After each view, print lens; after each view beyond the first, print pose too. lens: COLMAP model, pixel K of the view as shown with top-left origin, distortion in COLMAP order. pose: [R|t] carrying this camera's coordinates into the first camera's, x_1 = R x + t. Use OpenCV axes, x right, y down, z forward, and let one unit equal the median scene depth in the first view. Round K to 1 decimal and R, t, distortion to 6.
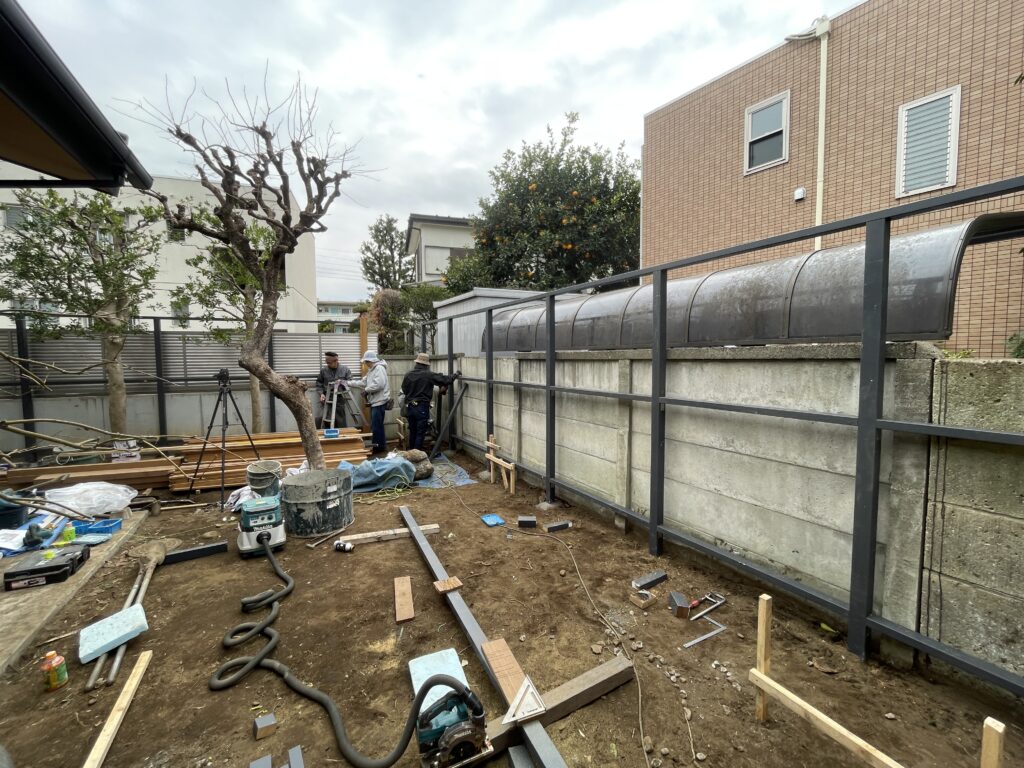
lens RADIAL K [[413.0, 0, 512.2], [0, 413.0, 382.1], [0, 0, 1]] dist [-0.001428, -0.000285]
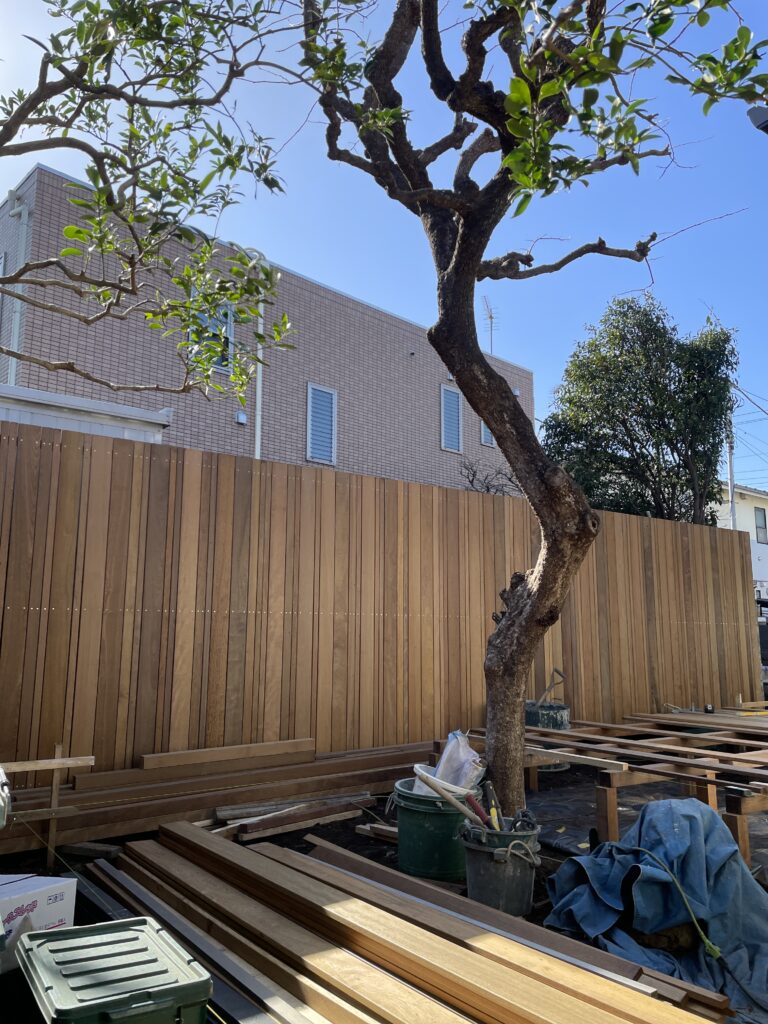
lens RADIAL K [[780.4, 0, 390.5], [0, 780.4, 514.0], [0, 0, 1]] dist [0.067155, -0.106226]
pose [[-0.110592, 0.167420, 0.979663, -1.271300], [0.058299, 0.985105, -0.161769, 0.047745], [-0.992155, 0.039223, -0.118705, 1.196586]]
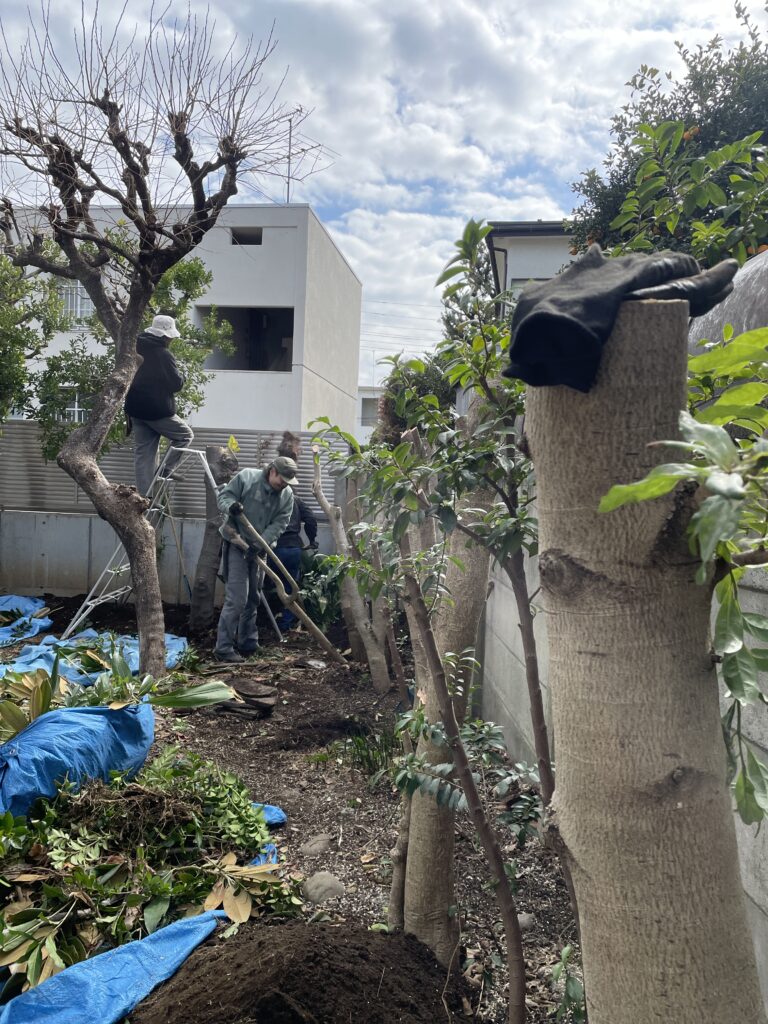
lens RADIAL K [[770.2, 0, 383.2], [0, 770.2, 517.2], [0, 0, 1]] dist [0.082373, -0.095925]
pose [[0.885880, 0.059376, -0.460099, 0.352426], [-0.076366, 0.996910, -0.018384, 0.024742], [0.457586, 0.051422, 0.887677, 0.129462]]
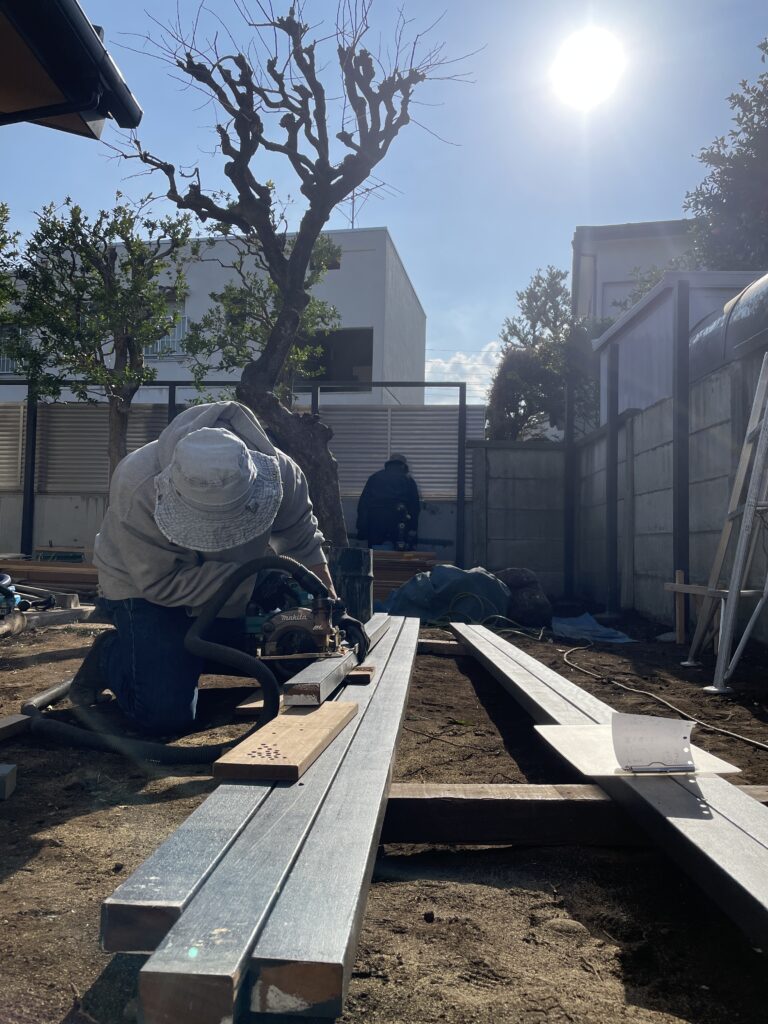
lens RADIAL K [[768.5, 0, 382.8], [0, 768.5, 507.0], [0, 0, 1]] dist [0.100017, -0.124199]
pose [[0.868861, -0.005573, -0.495025, 0.098122], [-0.056824, 0.992205, -0.110907, 0.227198], [0.491784, 0.124492, 0.861771, 0.119400]]
